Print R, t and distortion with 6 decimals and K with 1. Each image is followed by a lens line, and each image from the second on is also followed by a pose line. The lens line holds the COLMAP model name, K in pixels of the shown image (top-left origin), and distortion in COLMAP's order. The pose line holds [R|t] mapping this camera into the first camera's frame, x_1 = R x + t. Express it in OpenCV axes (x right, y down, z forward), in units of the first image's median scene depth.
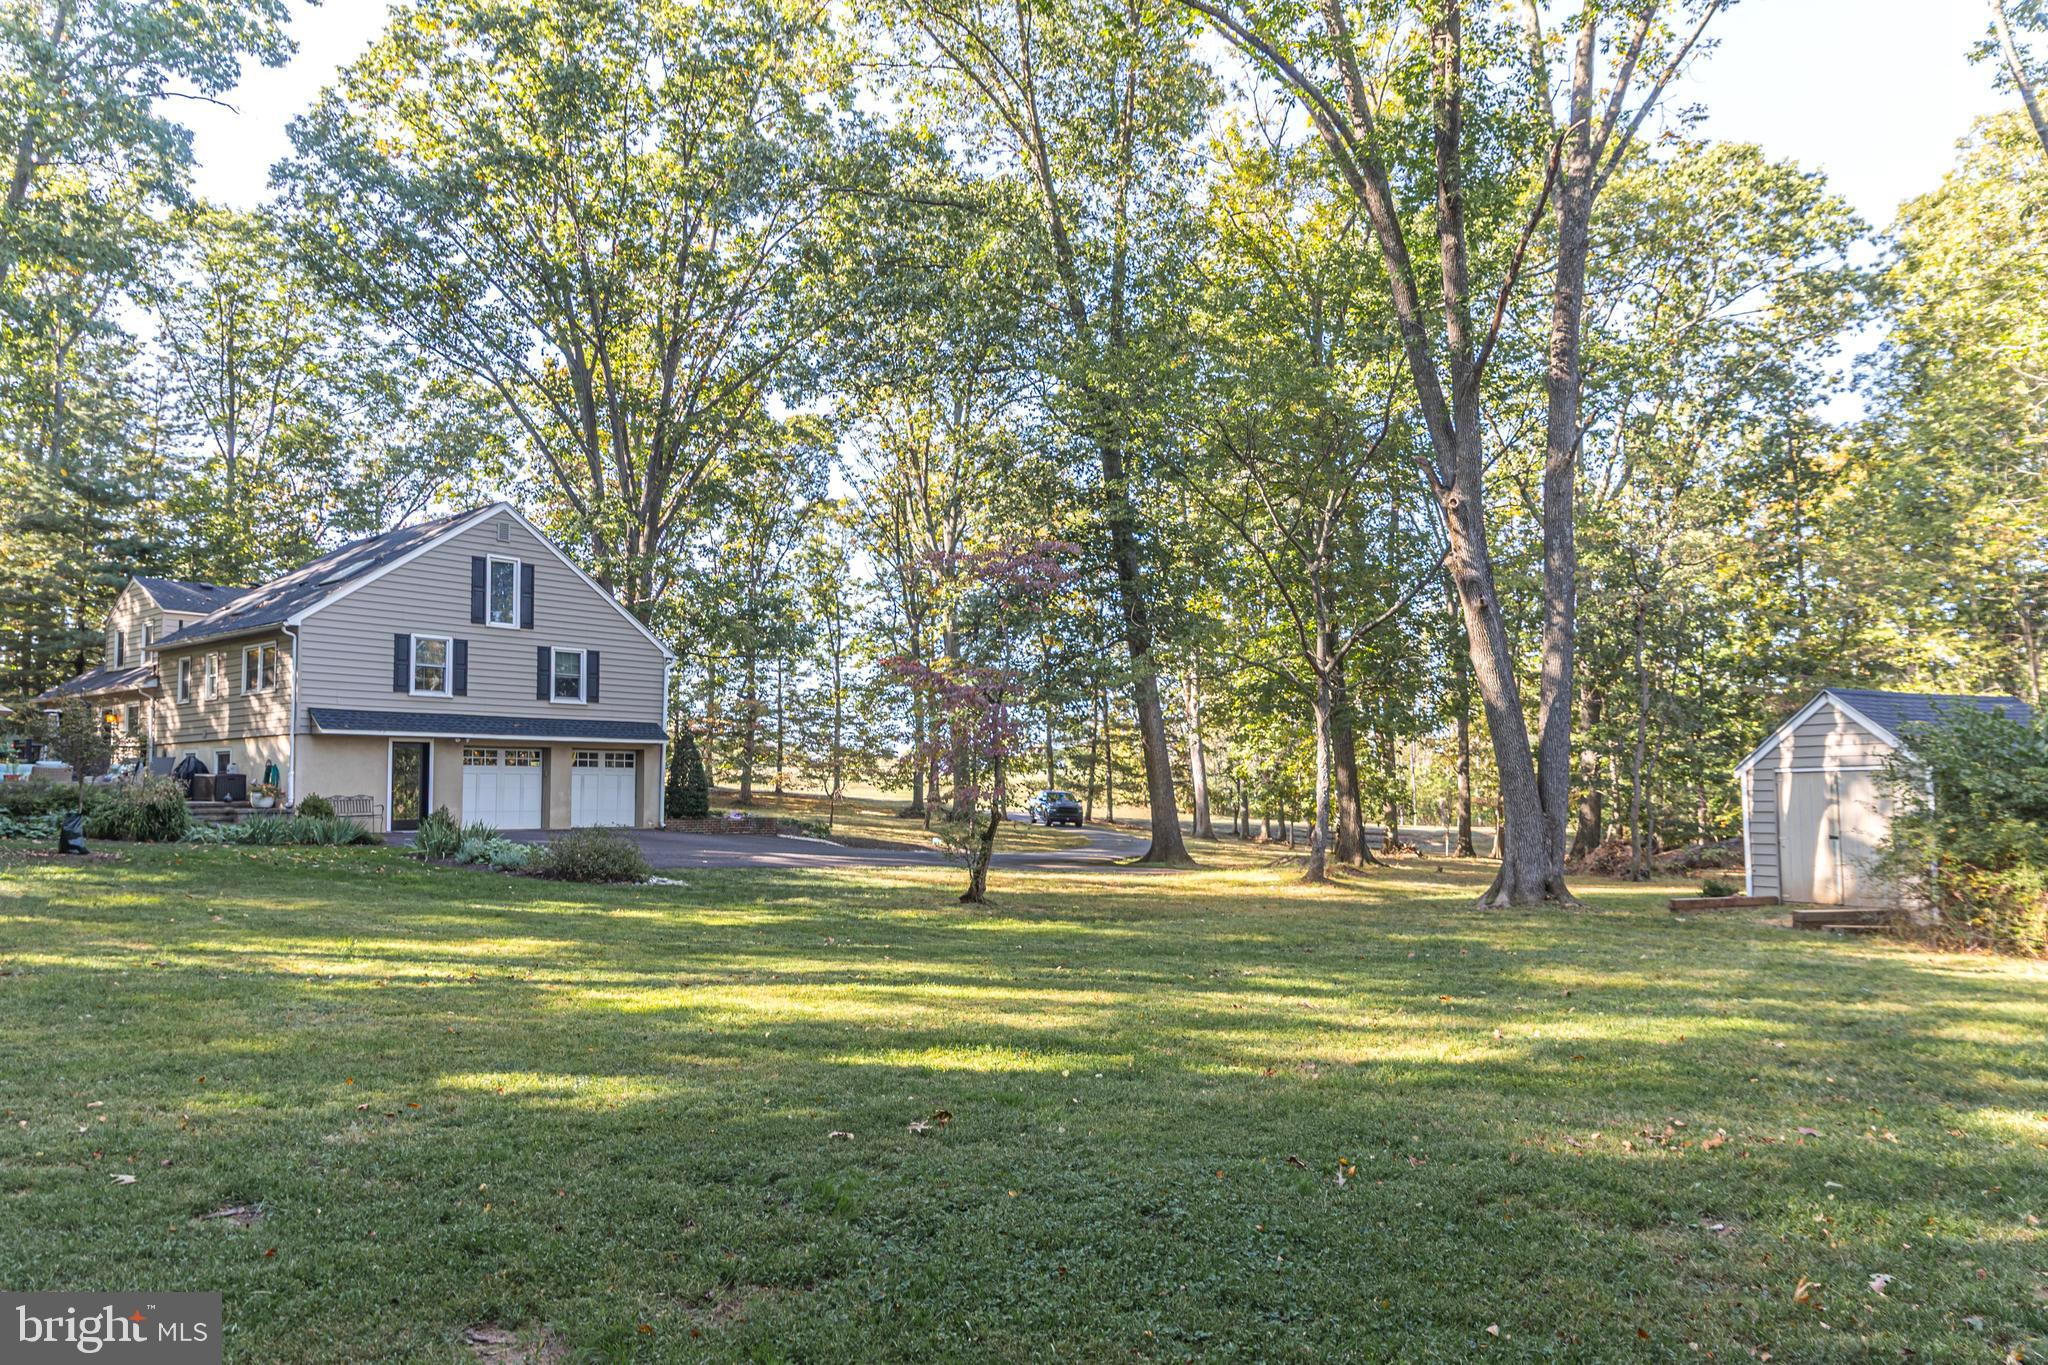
lens RADIAL K [[1401.9, 0, 1021.7], [0, 1401.9, 696.6], [0, 0, 1]] dist [-0.005220, 0.006863]
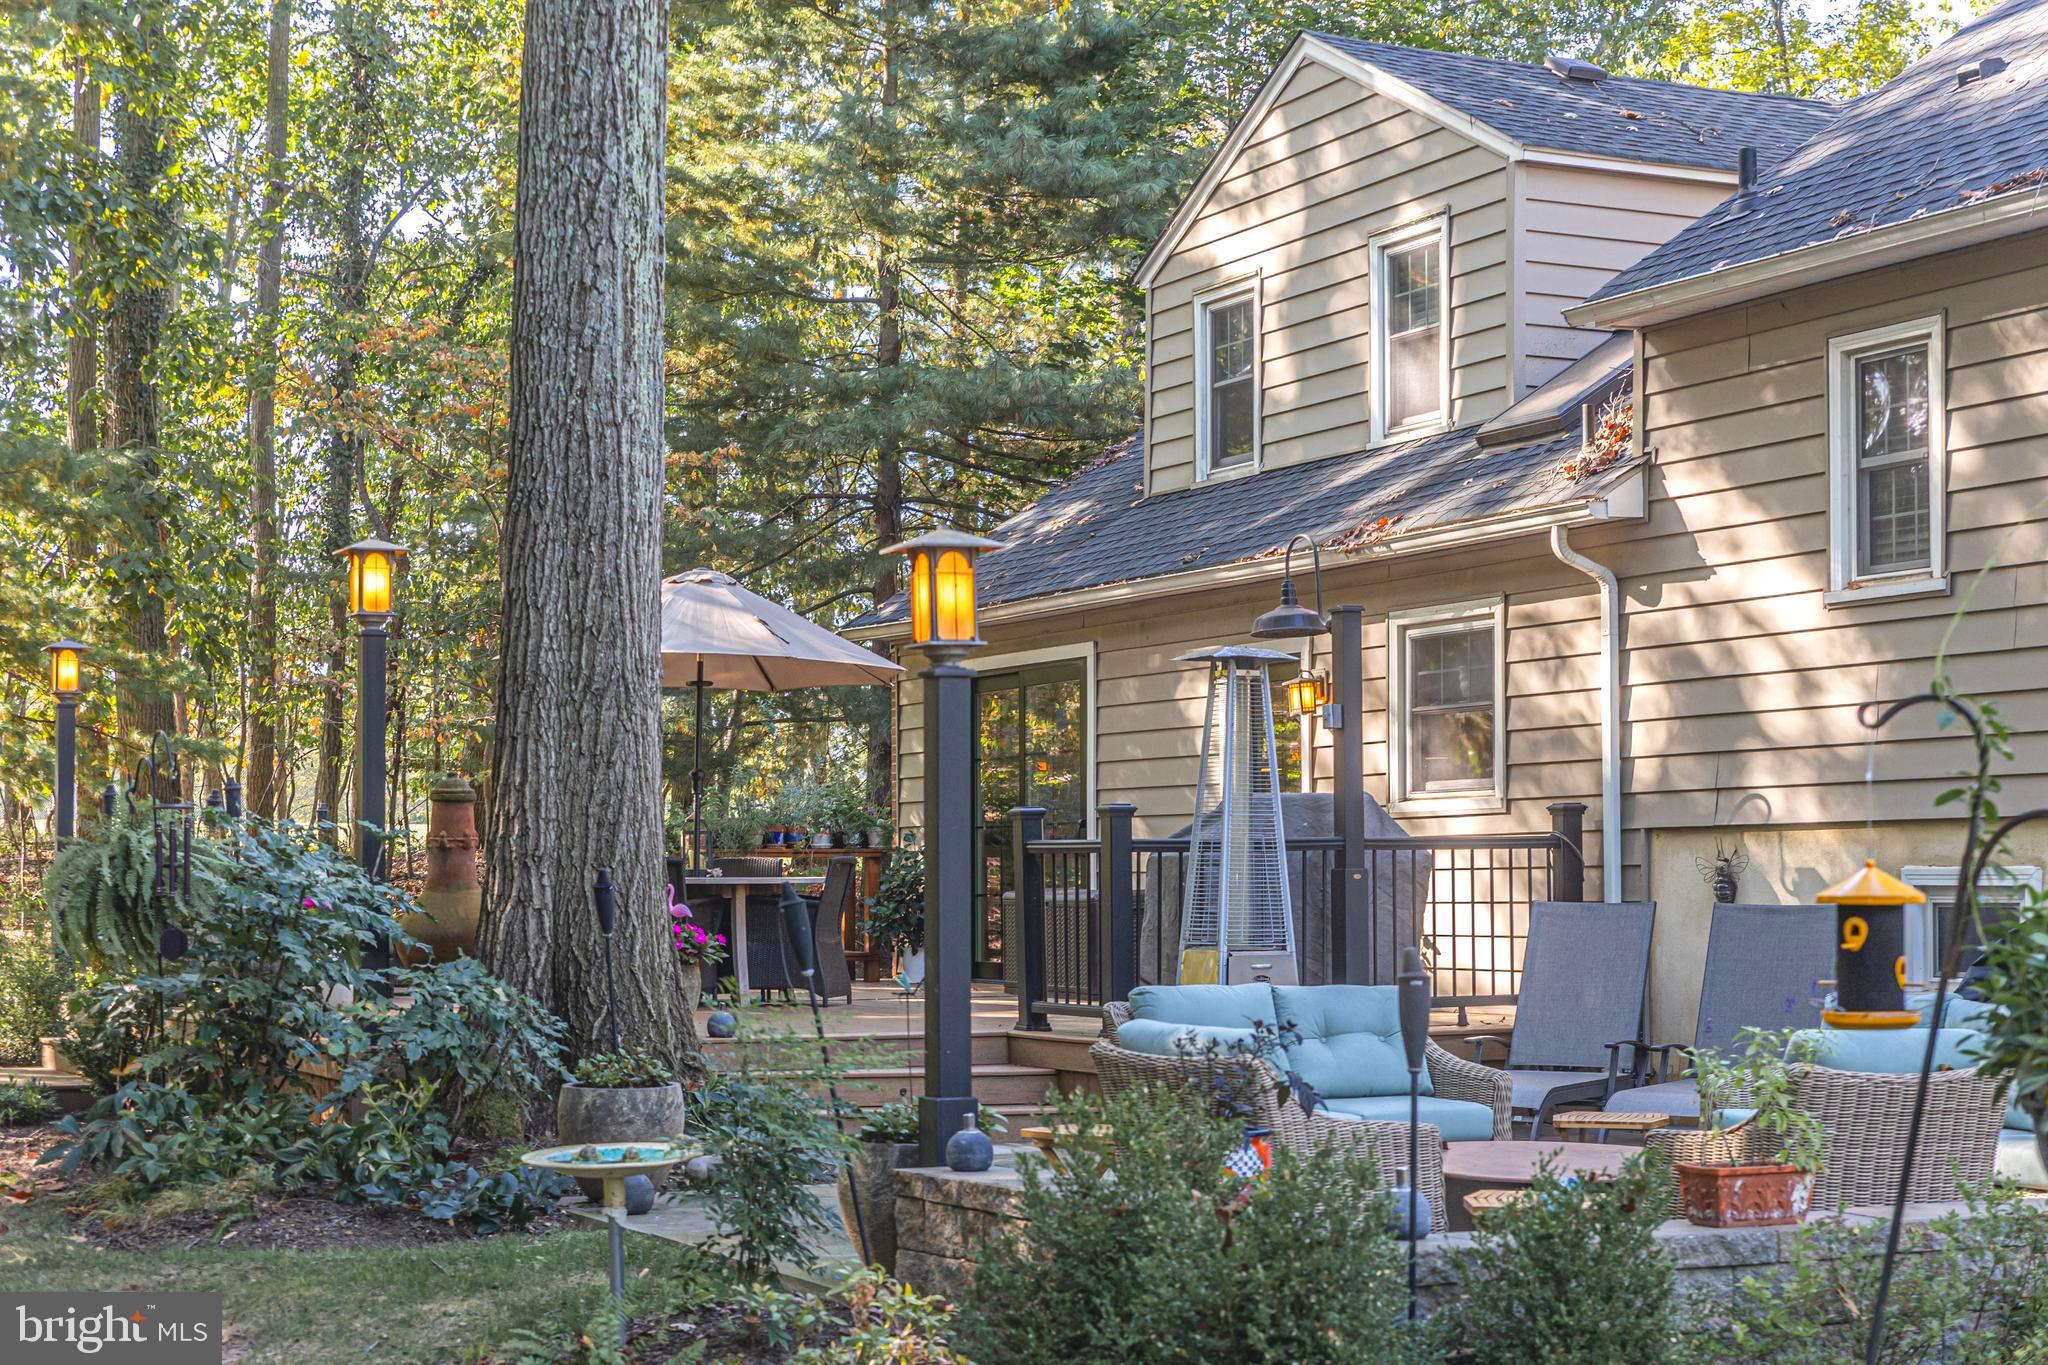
lens RADIAL K [[3394.1, 0, 978.5], [0, 3394.1, 831.2], [0, 0, 1]] dist [0.000867, 0.000000]
pose [[0.907569, -0.002892, -0.419893, -0.512449], [0.026778, 0.998339, 0.051003, 0.009227], [0.419048, -0.057533, 0.906139, 0.558123]]
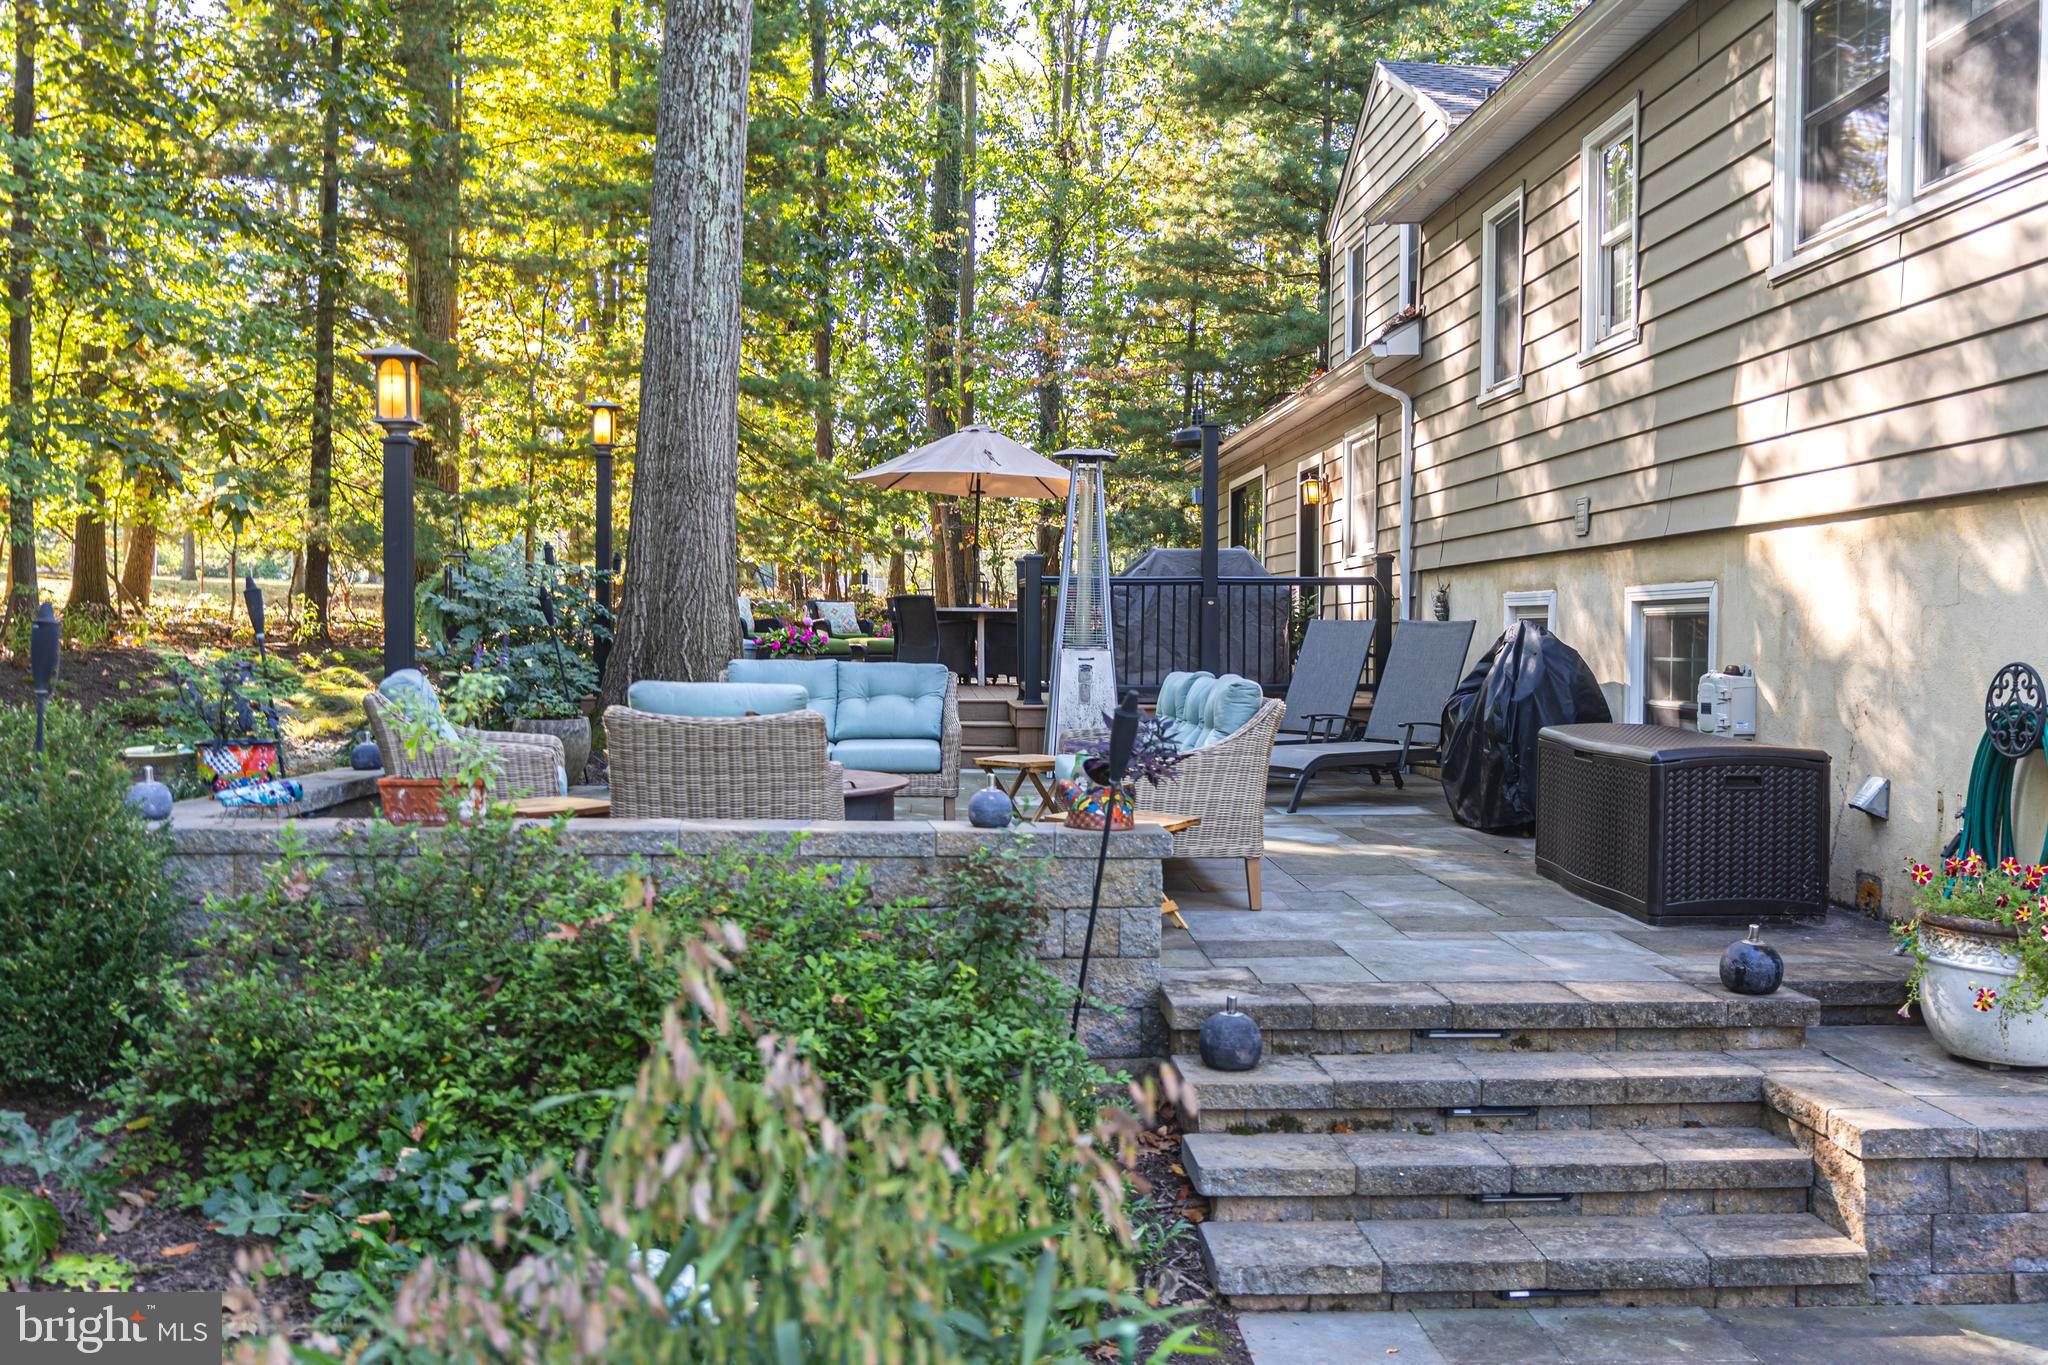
lens RADIAL K [[1804.4, 0, 1031.1], [0, 1804.4, 670.7], [0, 0, 1]] dist [-0.011995, 0.004119]
pose [[0.677516, 0.025405, -0.735069, -0.415937], [0.039865, 0.996666, 0.071190, 0.025713], [0.734427, -0.077536, 0.674244, 0.713806]]
